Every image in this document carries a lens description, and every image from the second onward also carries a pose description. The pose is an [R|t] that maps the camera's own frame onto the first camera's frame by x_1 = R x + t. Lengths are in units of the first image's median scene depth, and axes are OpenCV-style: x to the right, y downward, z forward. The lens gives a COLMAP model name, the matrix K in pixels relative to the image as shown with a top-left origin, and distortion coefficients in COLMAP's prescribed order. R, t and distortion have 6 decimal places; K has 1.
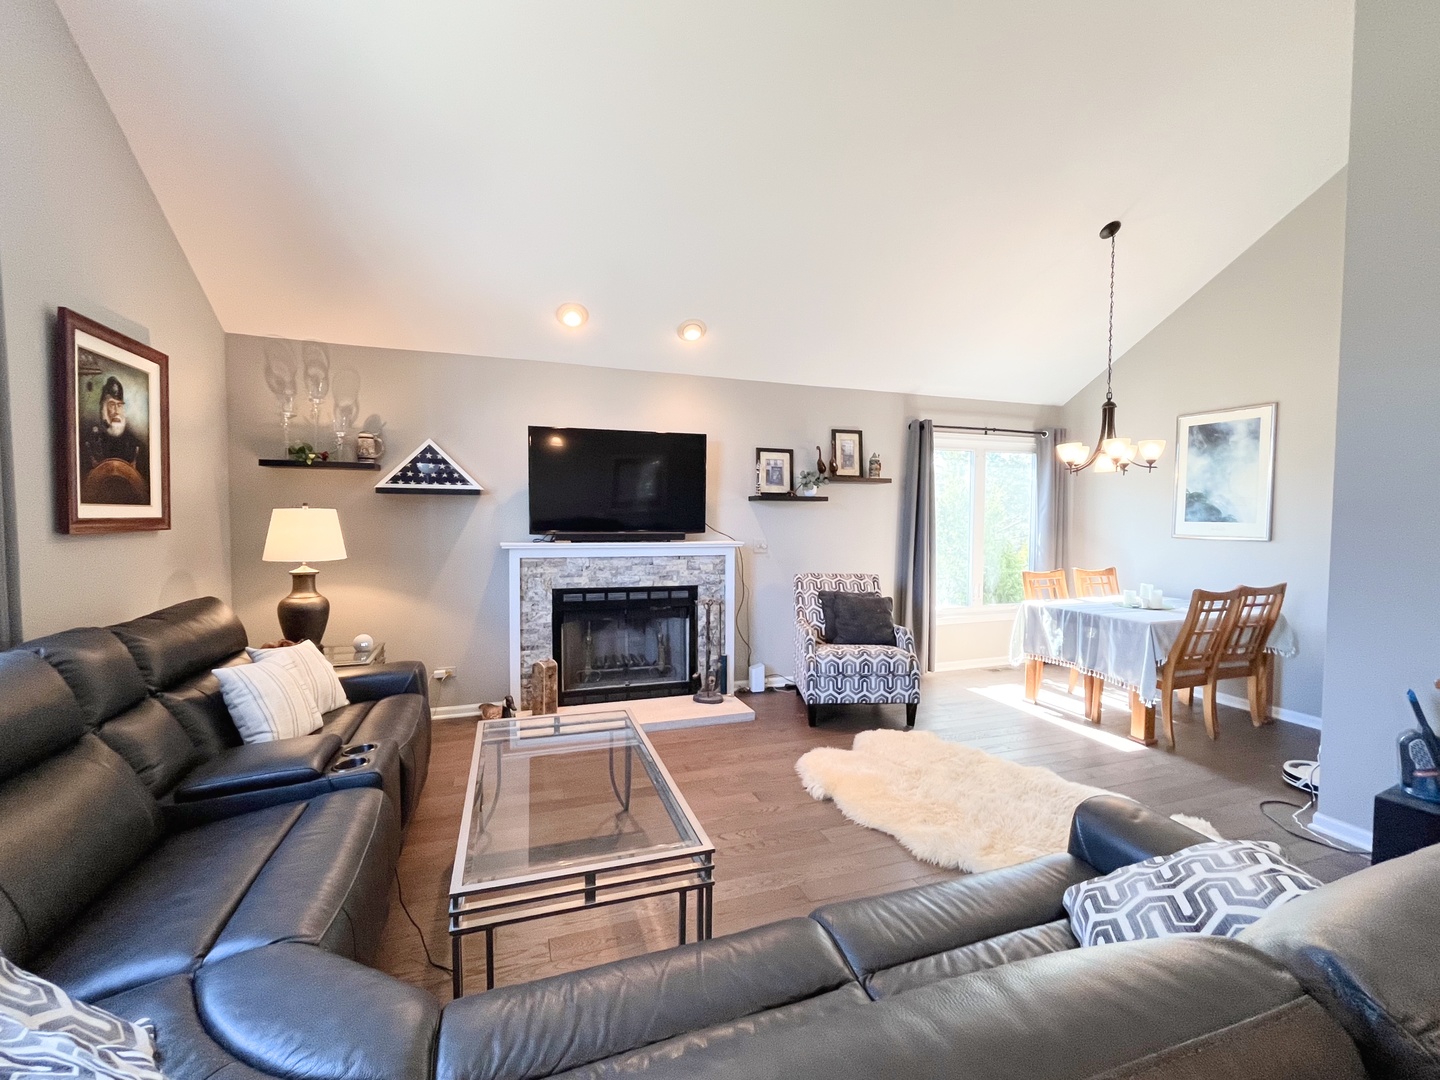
lens RADIAL K [[589.4, 0, 709.4], [0, 589.4, 540.3], [0, 0, 1]] dist [-0.004097, 0.000000]
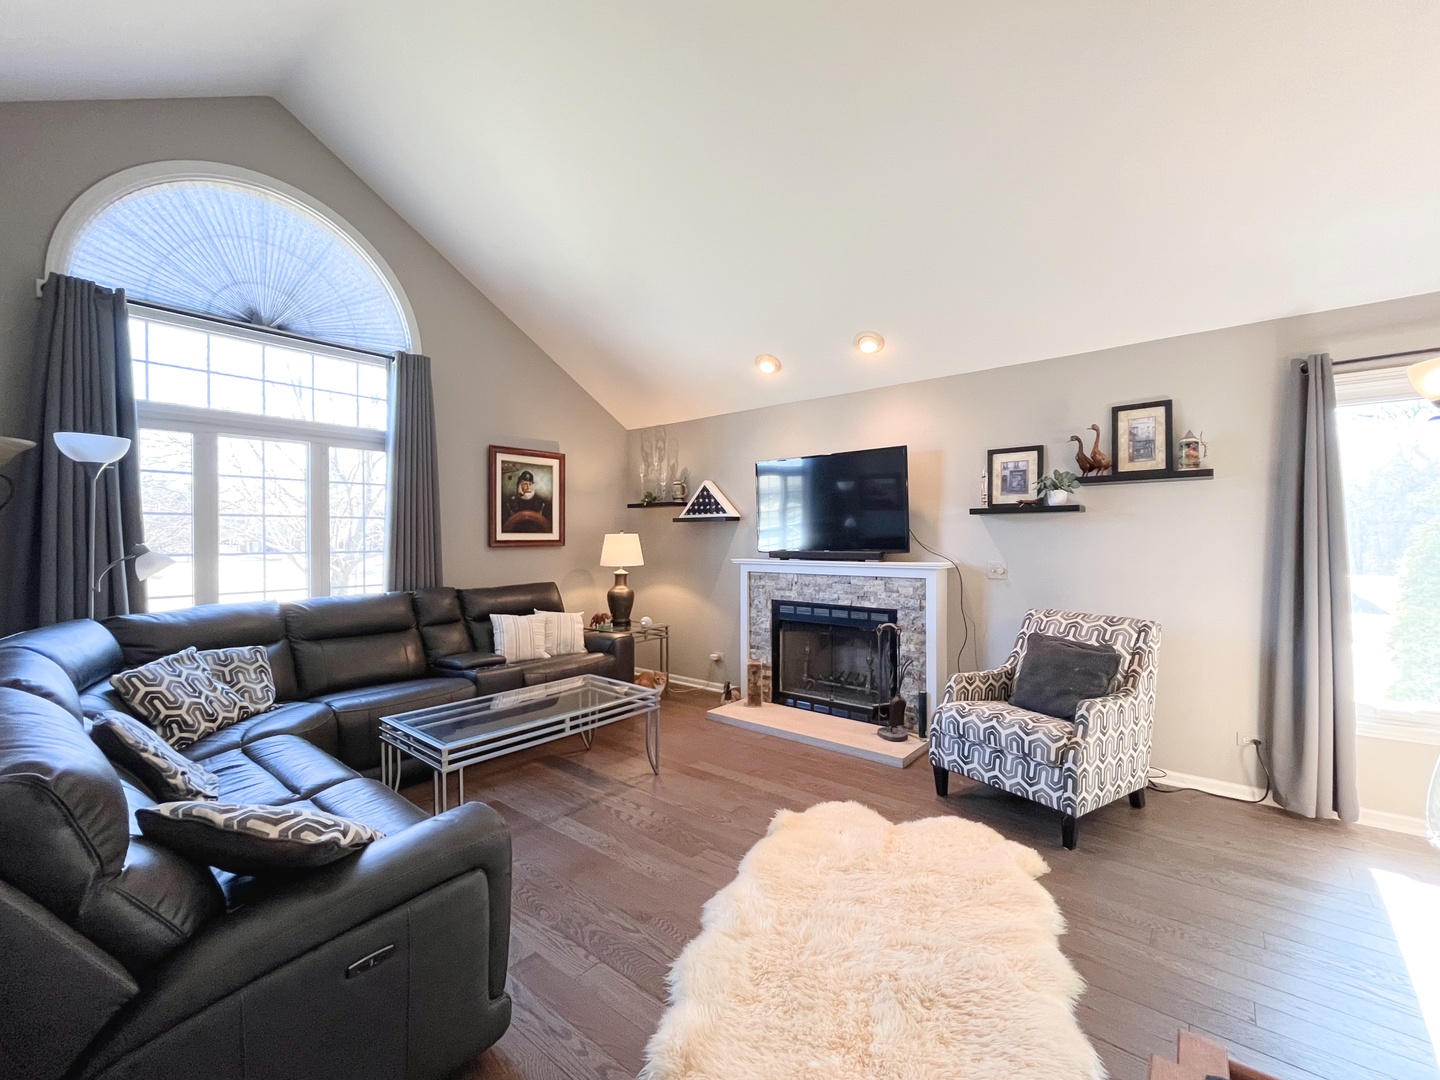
lens RADIAL K [[589.4, 0, 731.9], [0, 589.4, 541.2], [0, 0, 1]] dist [-0.004097, 0.000000]
pose [[0.540513, -0.005848, -0.841315, 0.645871], [-0.026409, 0.999365, -0.023913, -0.002000], [0.840921, 0.035144, 0.540015, 0.294705]]
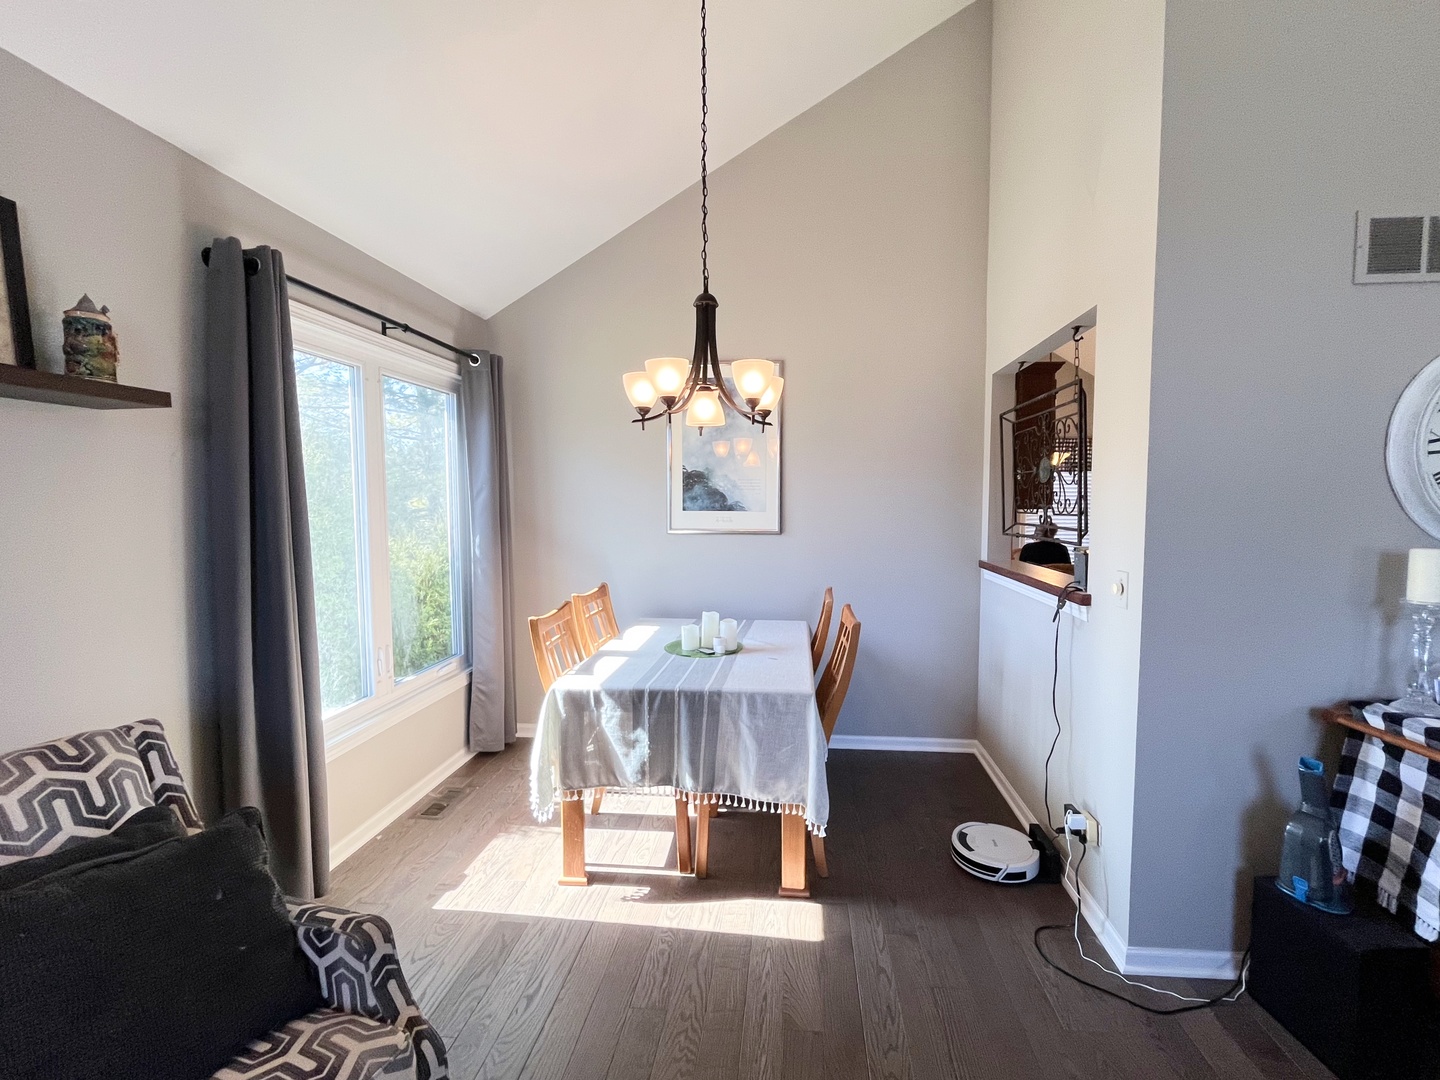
lens RADIAL K [[615.5, 0, 728.8], [0, 615.5, 536.5], [0, 0, 1]] dist [-0.009204, 0.000117]
pose [[0.394804, -0.059766, 0.916819, 0.145293], [0.040906, 0.998036, 0.047445, -0.036626], [-0.917854, 0.018772, 0.396474, 0.699901]]
